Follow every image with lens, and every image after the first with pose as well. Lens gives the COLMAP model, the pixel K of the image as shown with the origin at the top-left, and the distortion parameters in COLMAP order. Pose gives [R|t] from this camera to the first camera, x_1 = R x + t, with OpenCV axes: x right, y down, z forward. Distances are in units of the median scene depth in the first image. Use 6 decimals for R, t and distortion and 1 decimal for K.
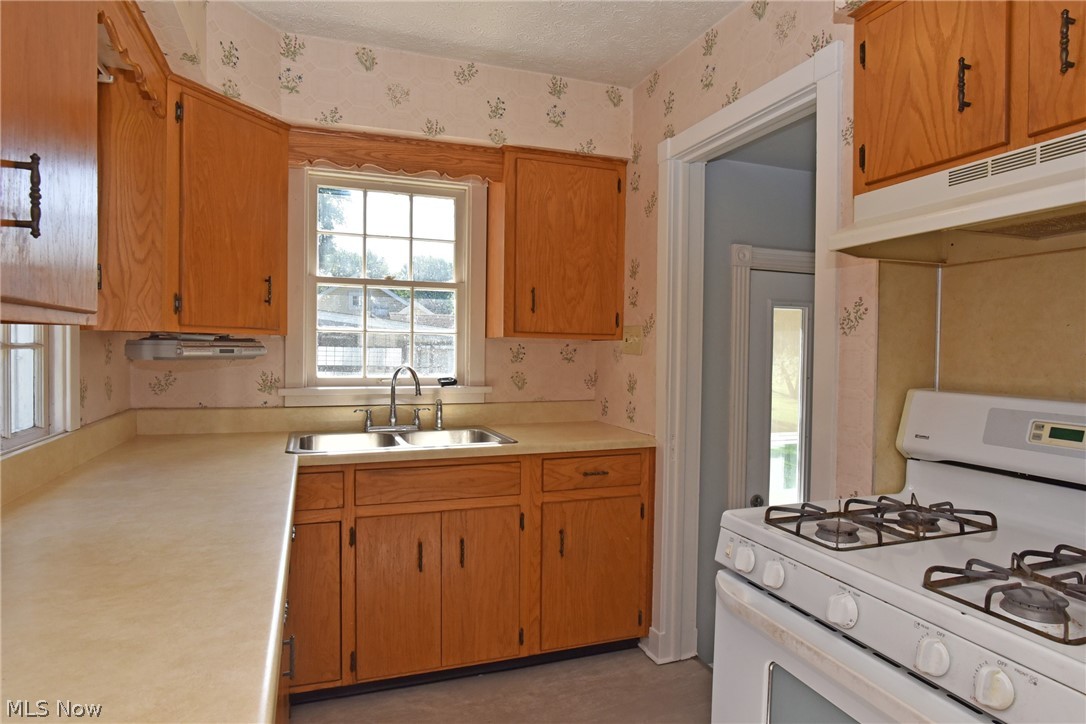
lens RADIAL K [[625.9, 0, 541.6], [0, 625.9, 365.2], [0, 0, 1]] dist [-0.040259, 0.015298]
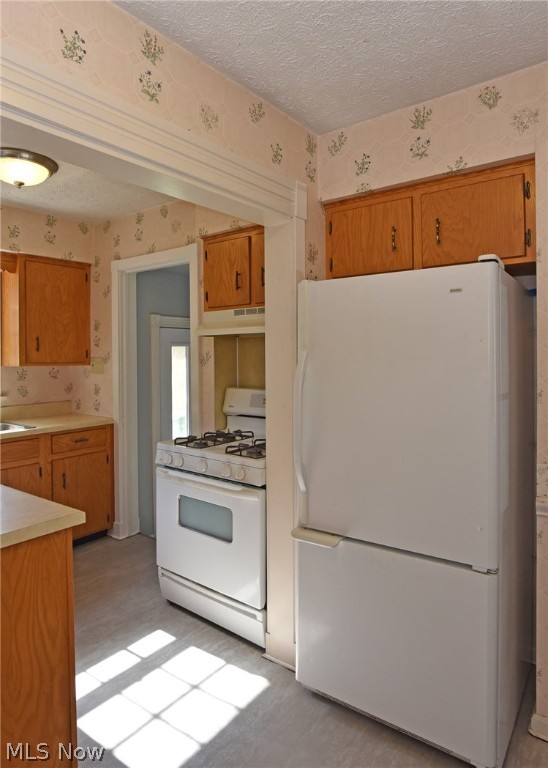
lens RADIAL K [[484.5, 0, 270.7], [0, 484.5, 356.5], [0, 0, 1]] dist [-0.035810, -0.000501]
pose [[0.842917, -0.019481, 0.537691, -0.202715], [0.031016, 0.999442, -0.012413, -0.038434], [-0.537149, 0.027140, 0.843051, -0.494081]]
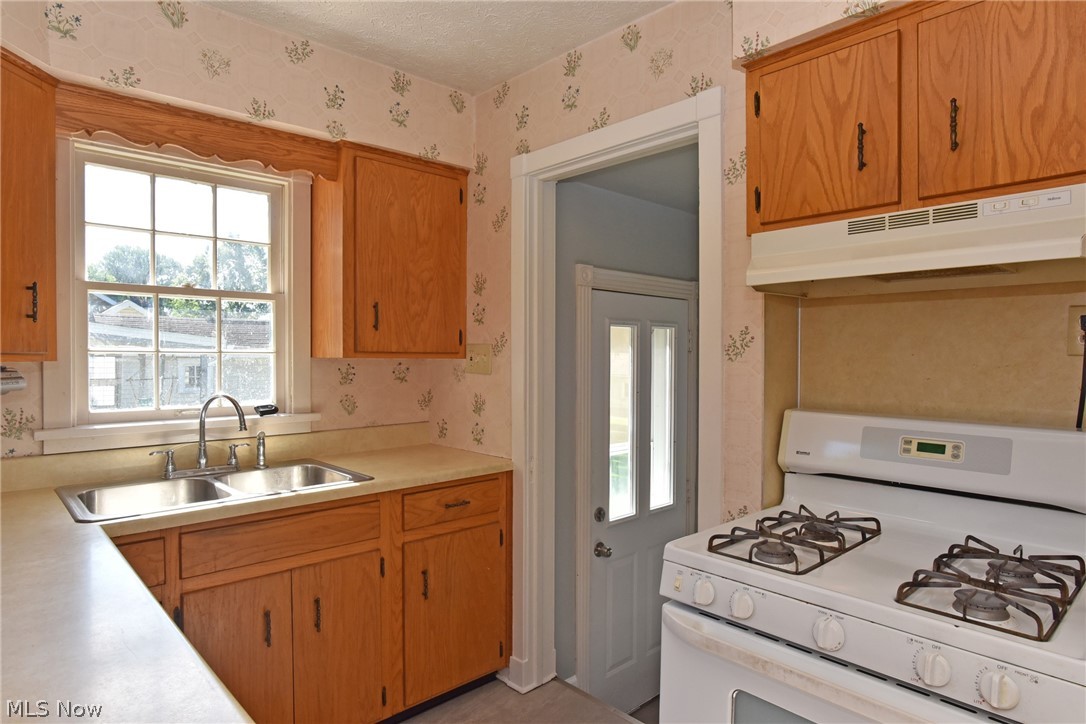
lens RADIAL K [[625.9, 0, 541.6], [0, 625.9, 365.2], [0, 0, 1]] dist [-0.040259, 0.015298]
pose [[0.920137, -0.016060, 0.391267, -0.162204], [0.017989, 0.999837, -0.001265, -0.031577], [-0.391184, 0.008203, 0.920276, 0.092949]]
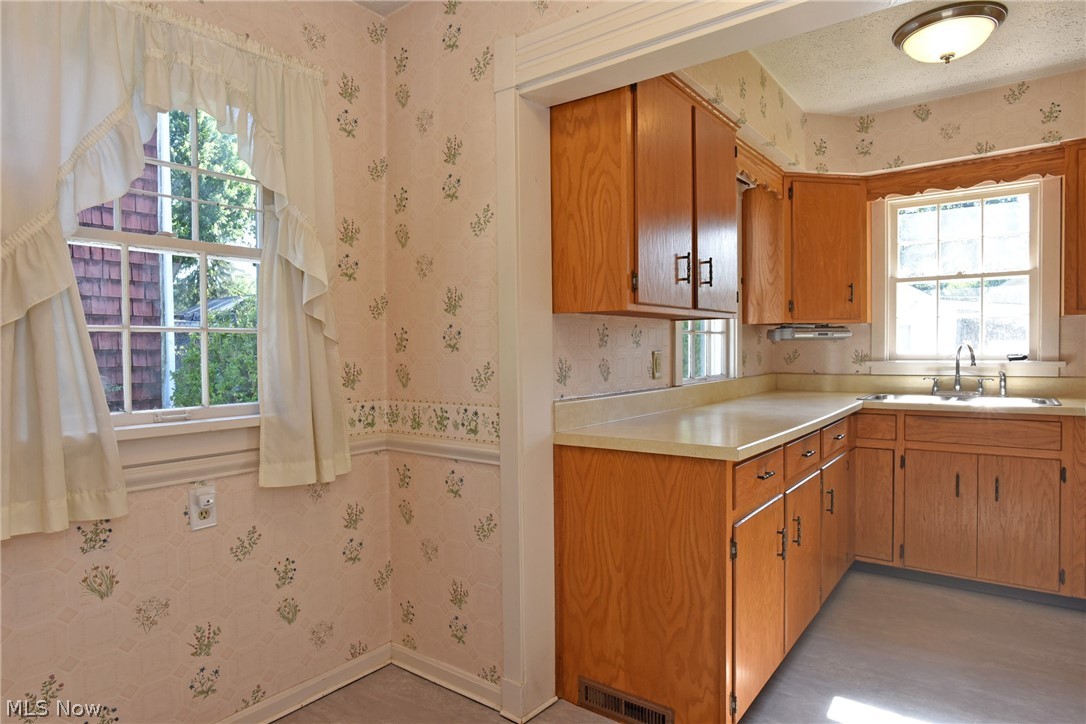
lens RADIAL K [[625.9, 0, 541.6], [0, 625.9, 365.2], [0, 0, 1]] dist [-0.040259, 0.015298]
pose [[0.536924, 0.002833, -0.843626, 0.395475], [-0.004037, 0.999992, 0.000789, 0.052010], [0.843621, 0.002982, 0.536931, -0.402809]]
